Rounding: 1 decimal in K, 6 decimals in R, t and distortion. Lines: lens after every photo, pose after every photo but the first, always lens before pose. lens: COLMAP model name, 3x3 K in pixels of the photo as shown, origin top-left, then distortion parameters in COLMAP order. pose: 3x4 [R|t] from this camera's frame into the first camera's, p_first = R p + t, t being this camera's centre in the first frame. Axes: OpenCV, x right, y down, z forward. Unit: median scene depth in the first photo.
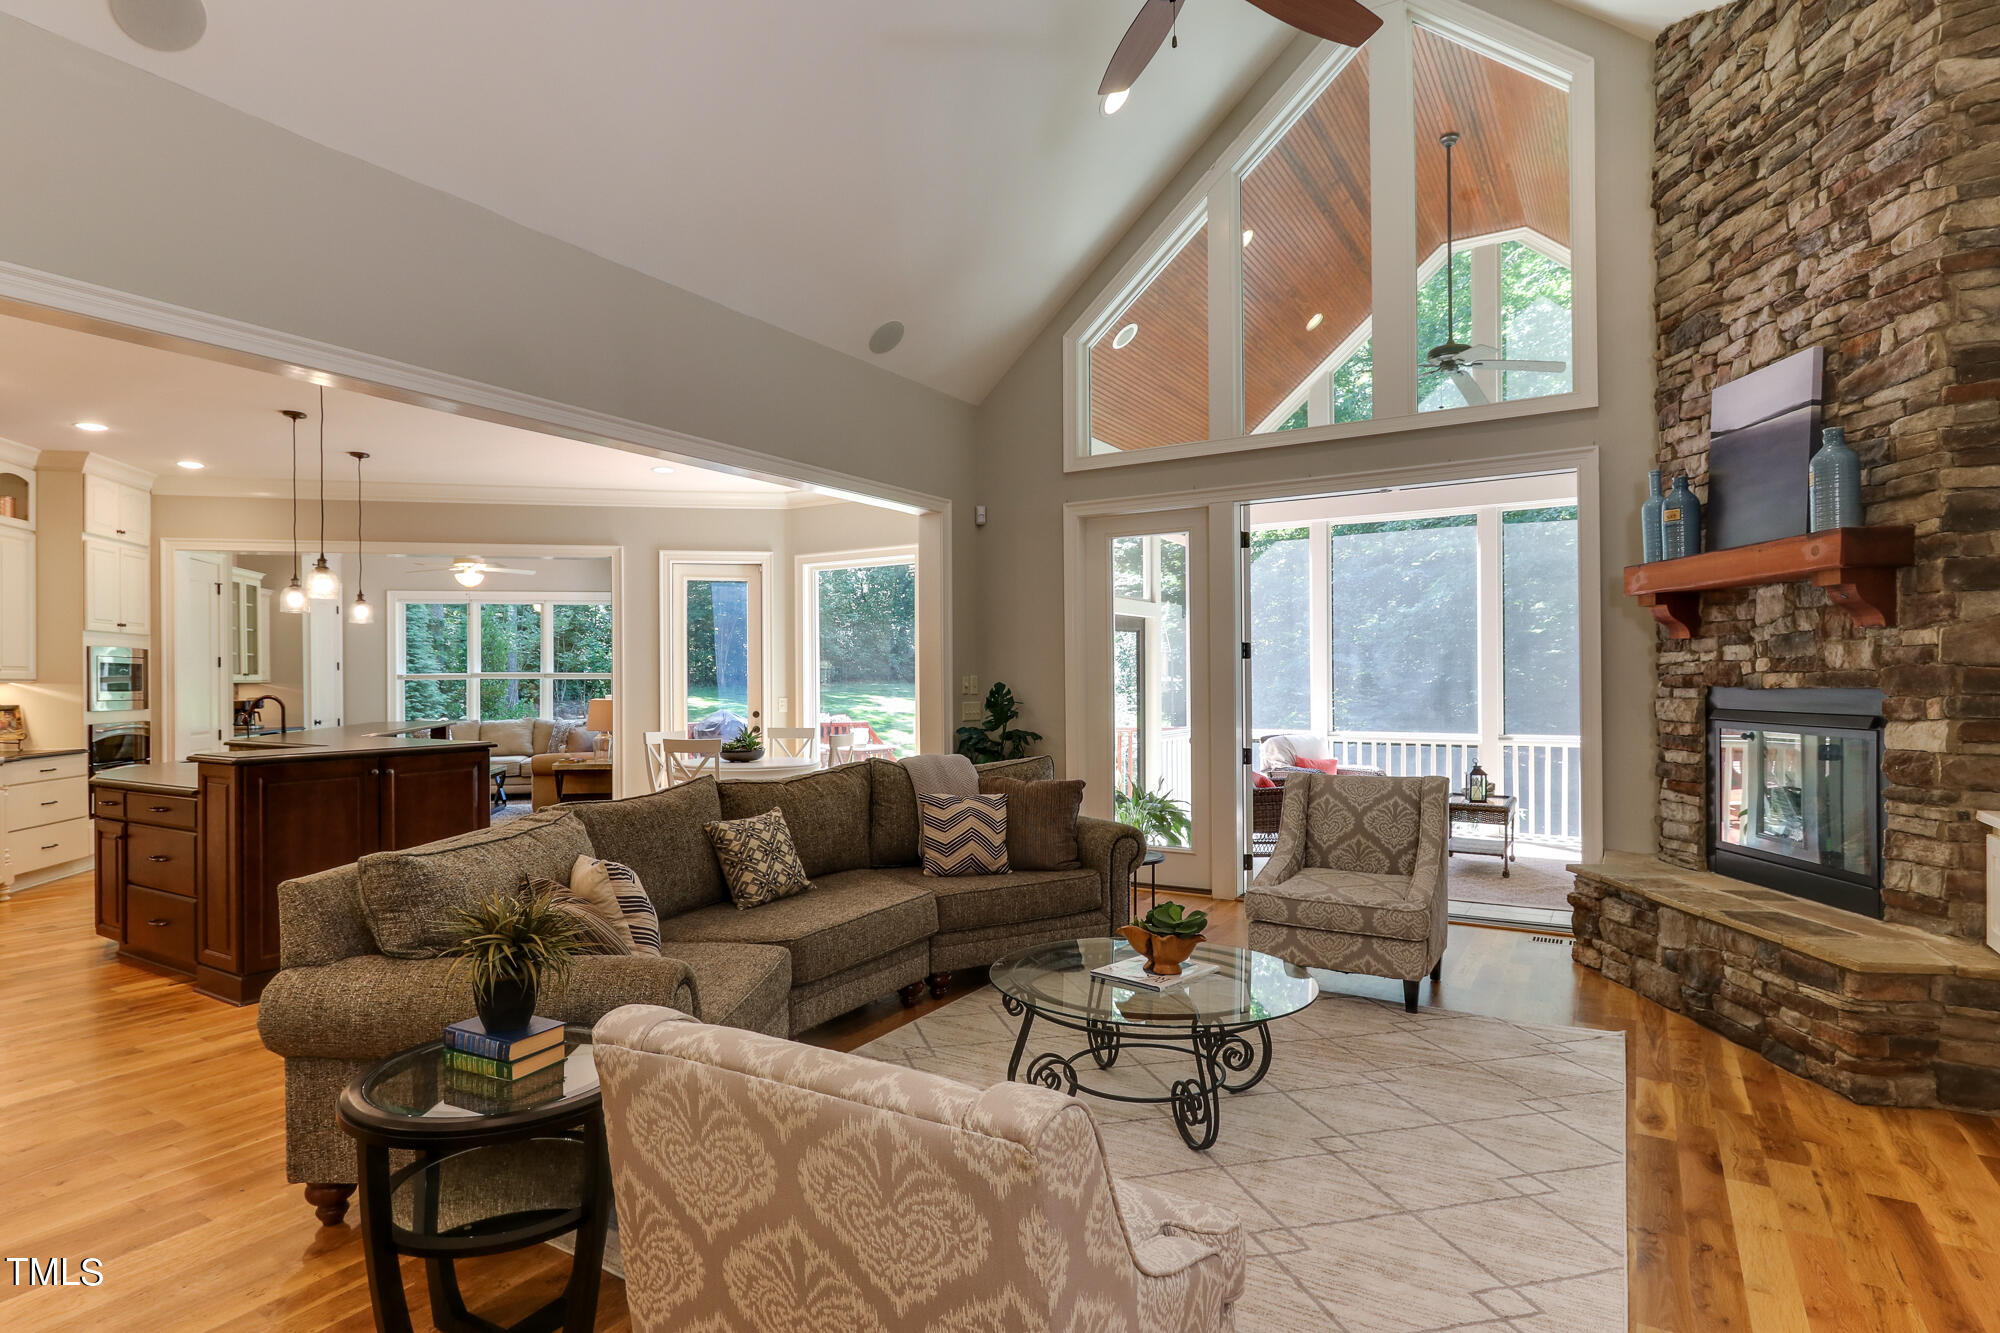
lens RADIAL K [[1048.1, 0, 995.2], [0, 1048.1, 663.6], [0, 0, 1]] dist [0.000229, 0.001571]
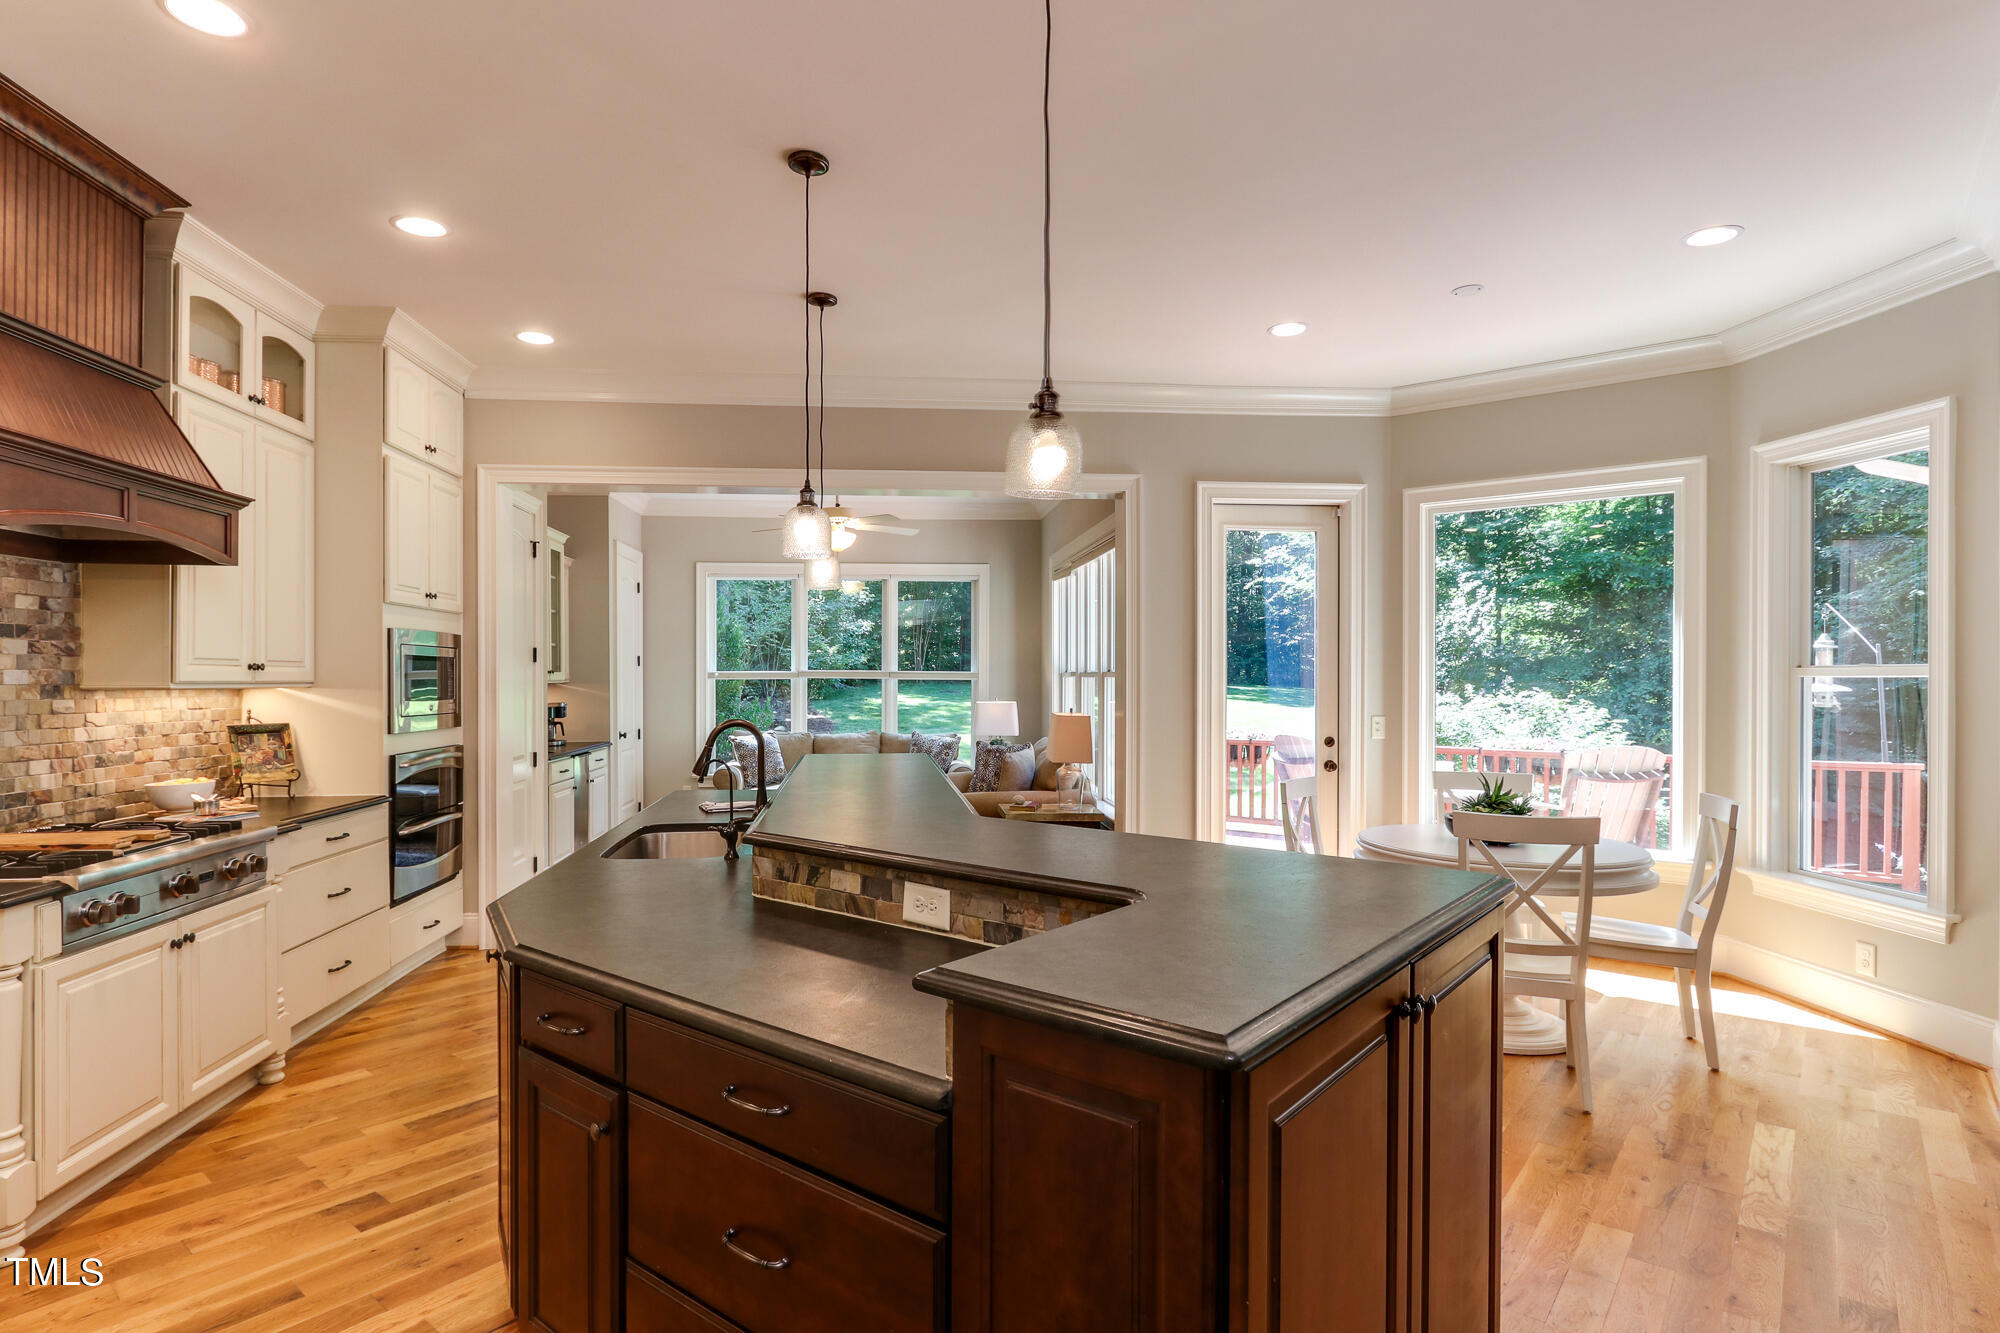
lens RADIAL K [[1042.8, 0, 1000.0], [0, 1042.8, 666.5], [0, 0, 1]] dist [-0.000287, 0.000117]
pose [[0.993131, 0.006752, -0.116813, -0.402320], [-0.006042, 0.999961, 0.006424, -0.000188], [0.116851, -0.005674, 0.993133, 0.399581]]
